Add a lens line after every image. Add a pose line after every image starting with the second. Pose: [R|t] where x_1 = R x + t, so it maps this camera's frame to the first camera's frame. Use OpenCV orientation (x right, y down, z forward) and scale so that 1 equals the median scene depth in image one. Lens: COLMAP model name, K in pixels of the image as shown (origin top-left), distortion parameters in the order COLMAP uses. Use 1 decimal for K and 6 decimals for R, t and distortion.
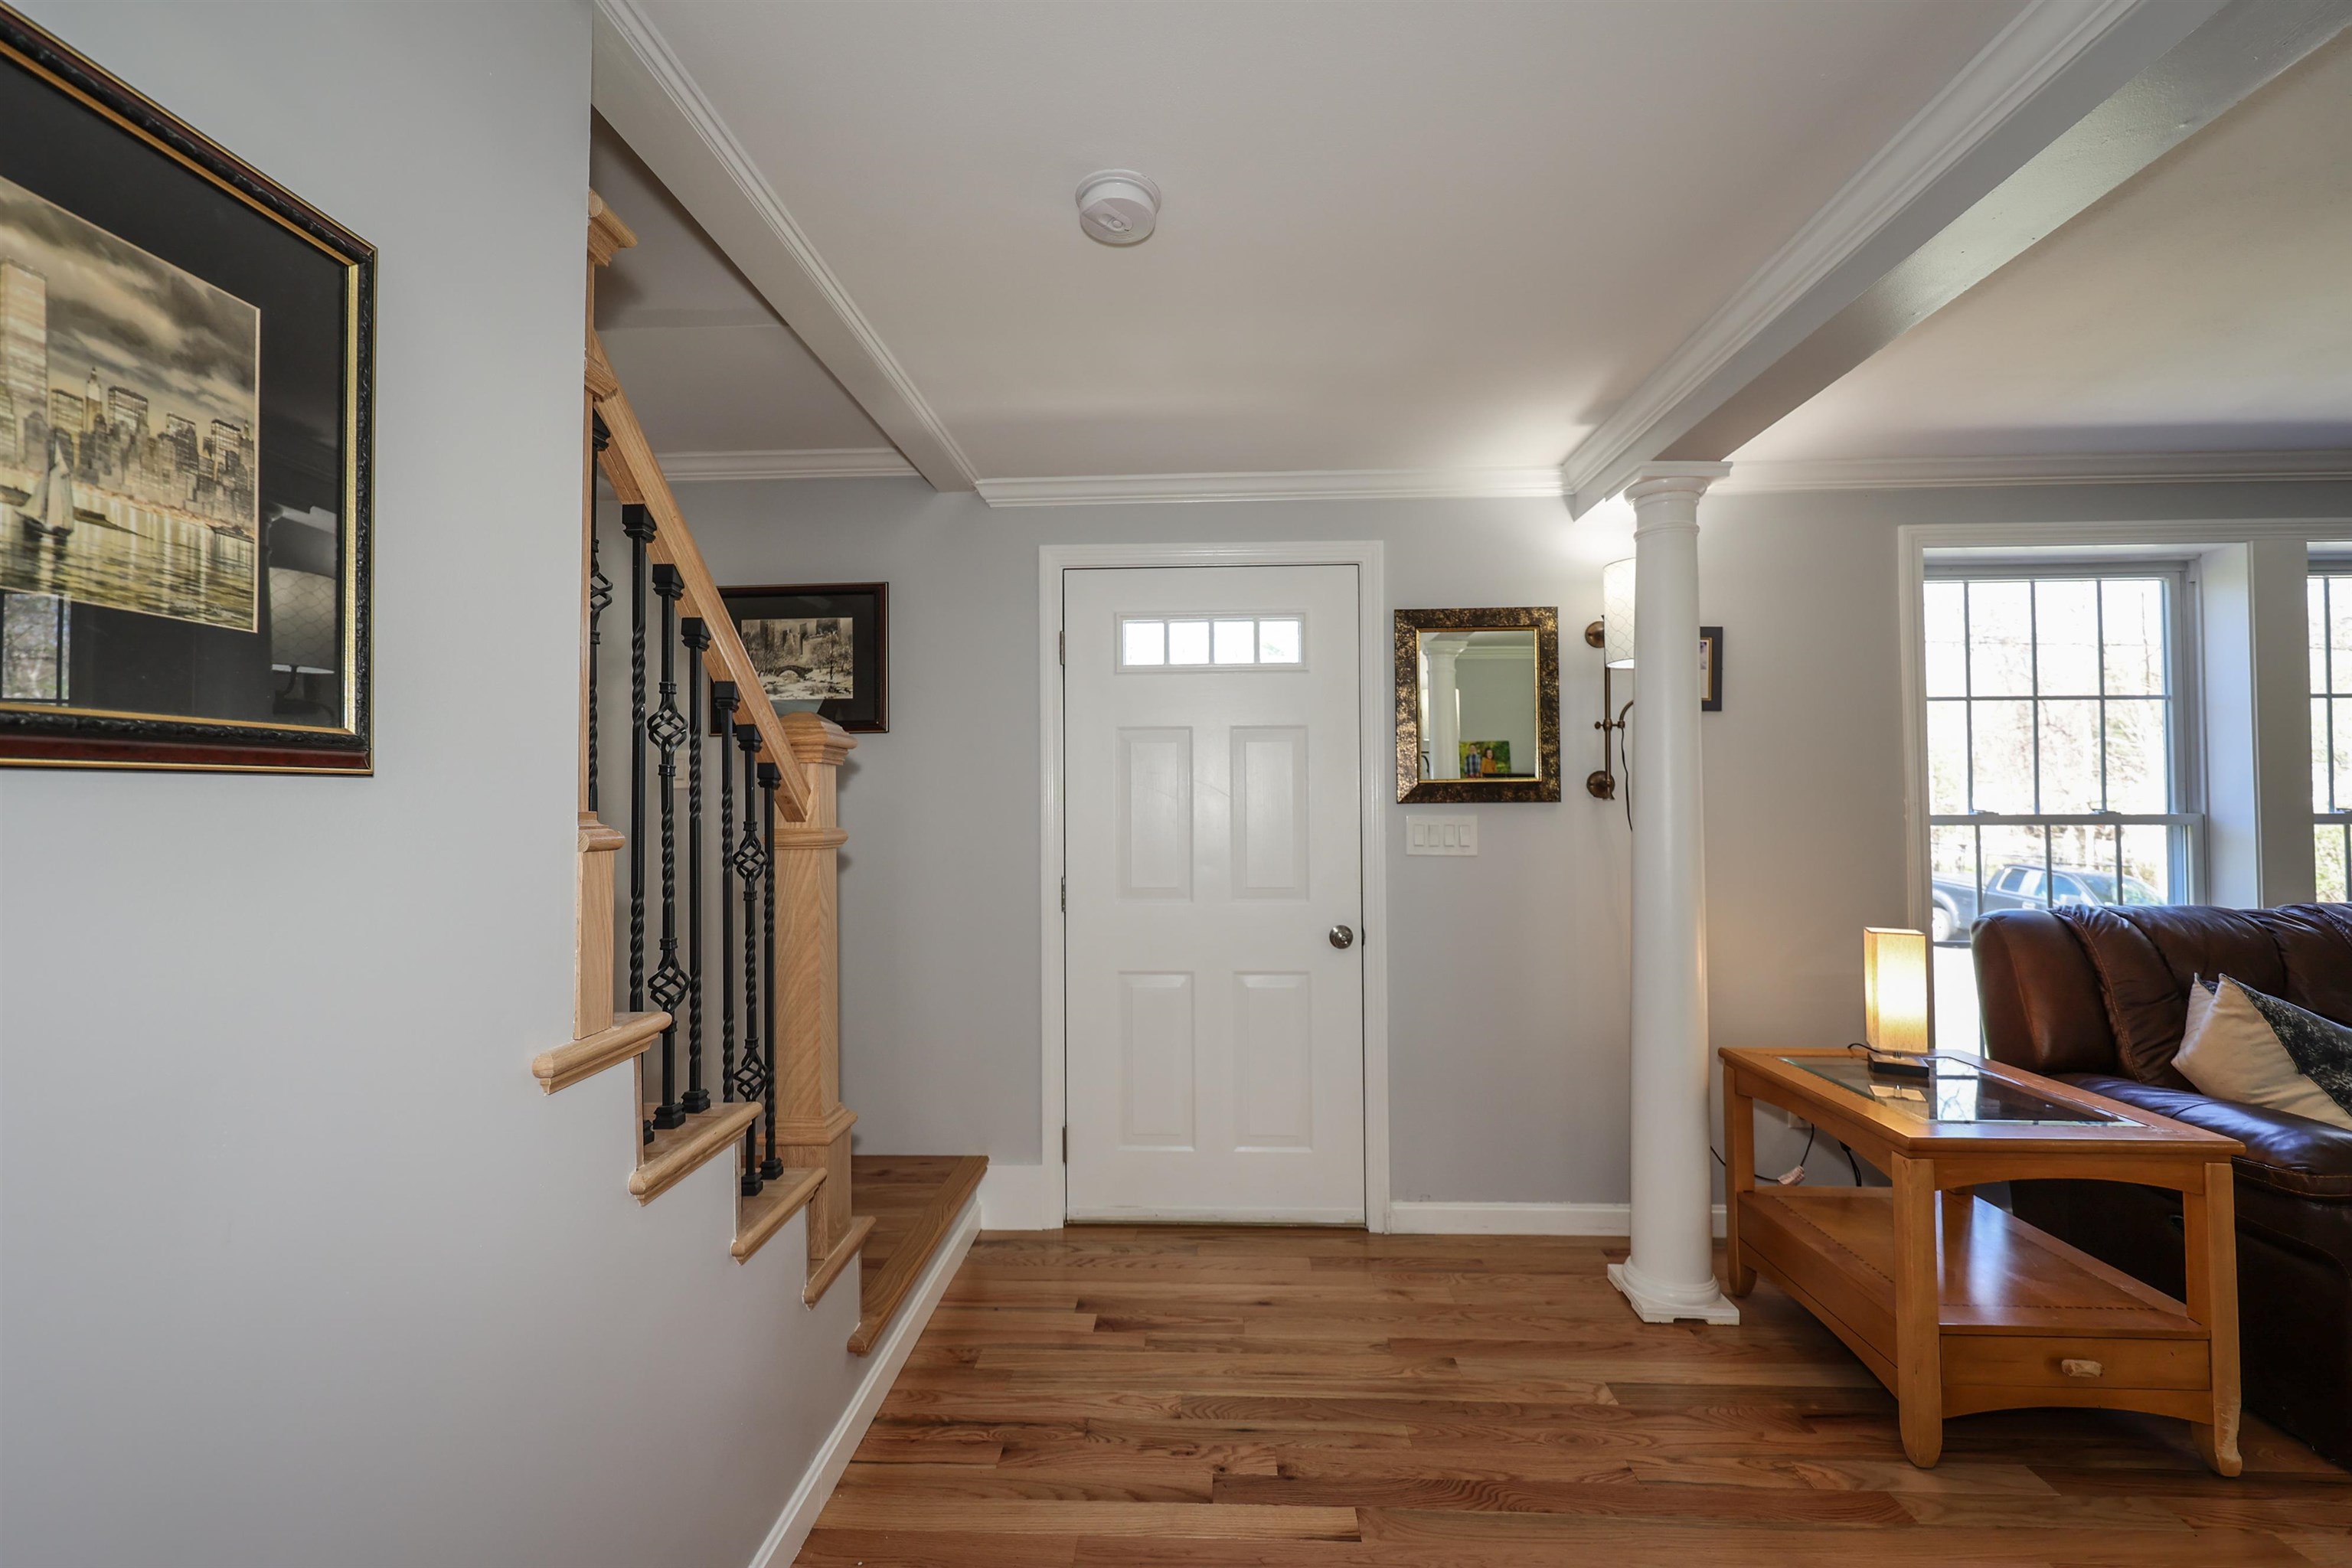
lens RADIAL K [[968.4, 0, 1176.0], [0, 968.4, 784.0], [0, 0, 1]] dist [0.001829, 0.000046]
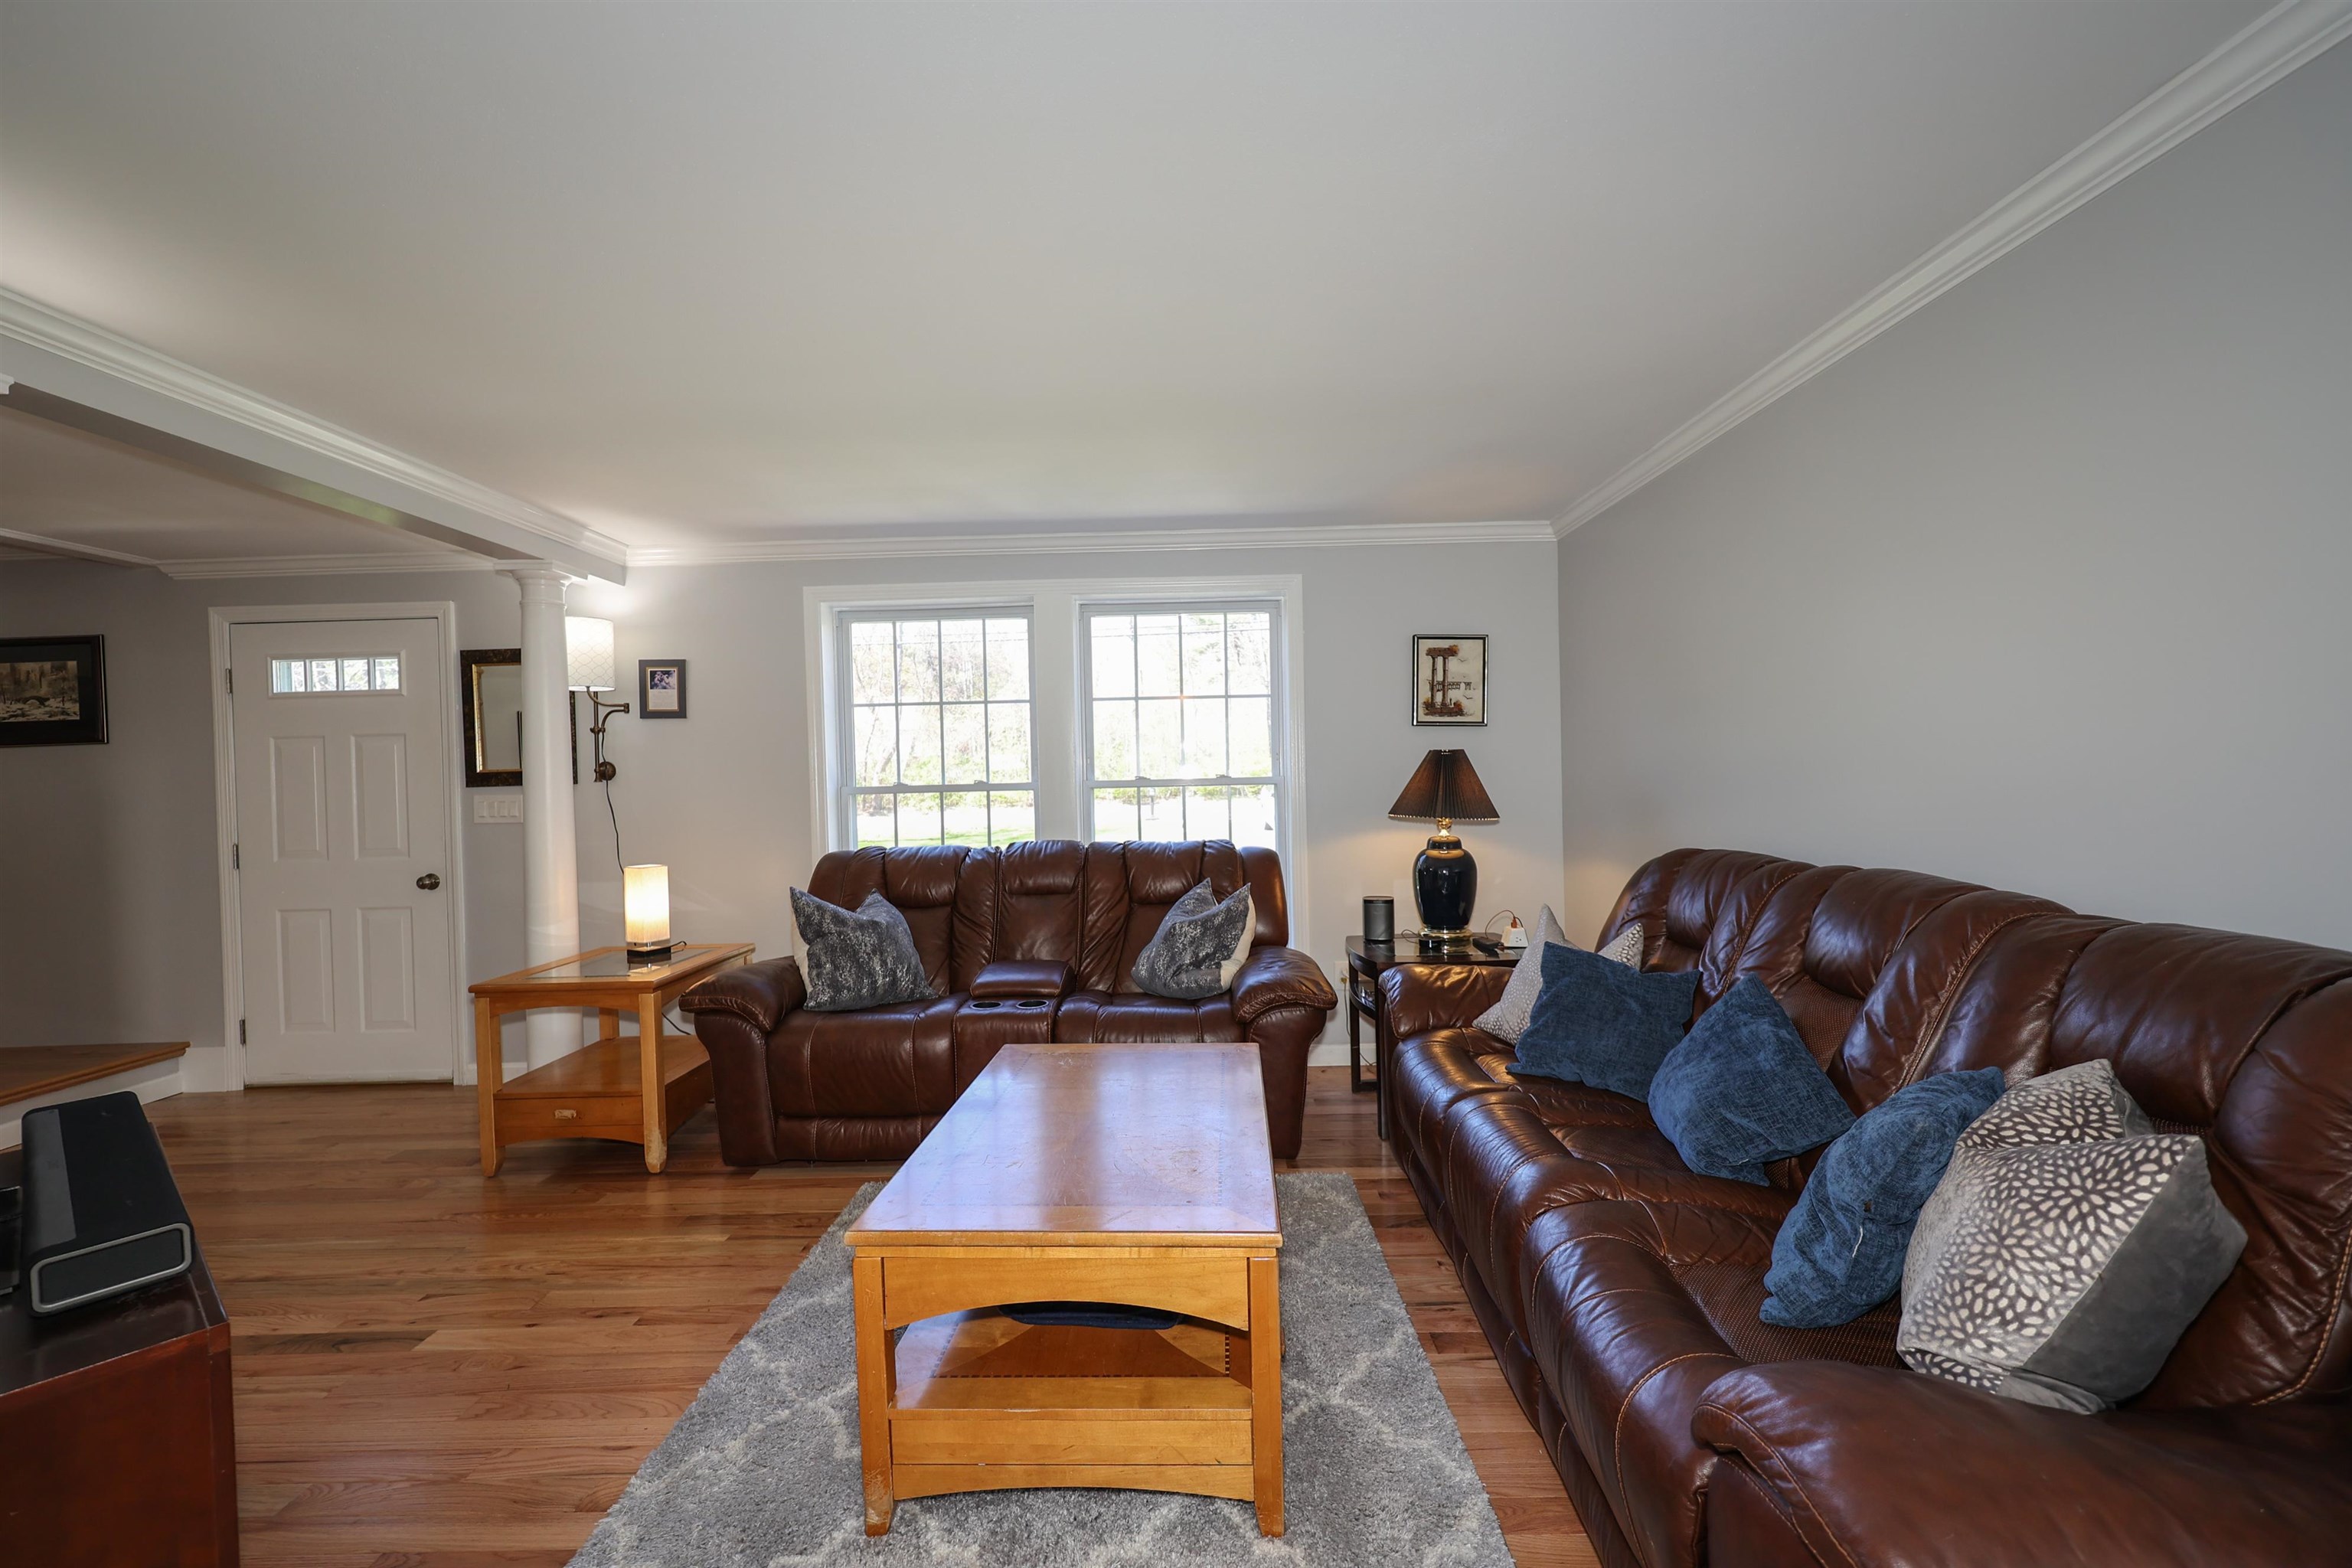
lens RADIAL K [[943.9, 0, 1184.5], [0, 943.9, 781.8], [0, 0, 1]] dist [0.000148, 0.000066]
pose [[0.998940, -0.020732, 0.041090, 1.206444], [0.019570, 0.999403, 0.028470, -0.006358], [-0.041655, -0.027635, 0.998750, -0.425023]]
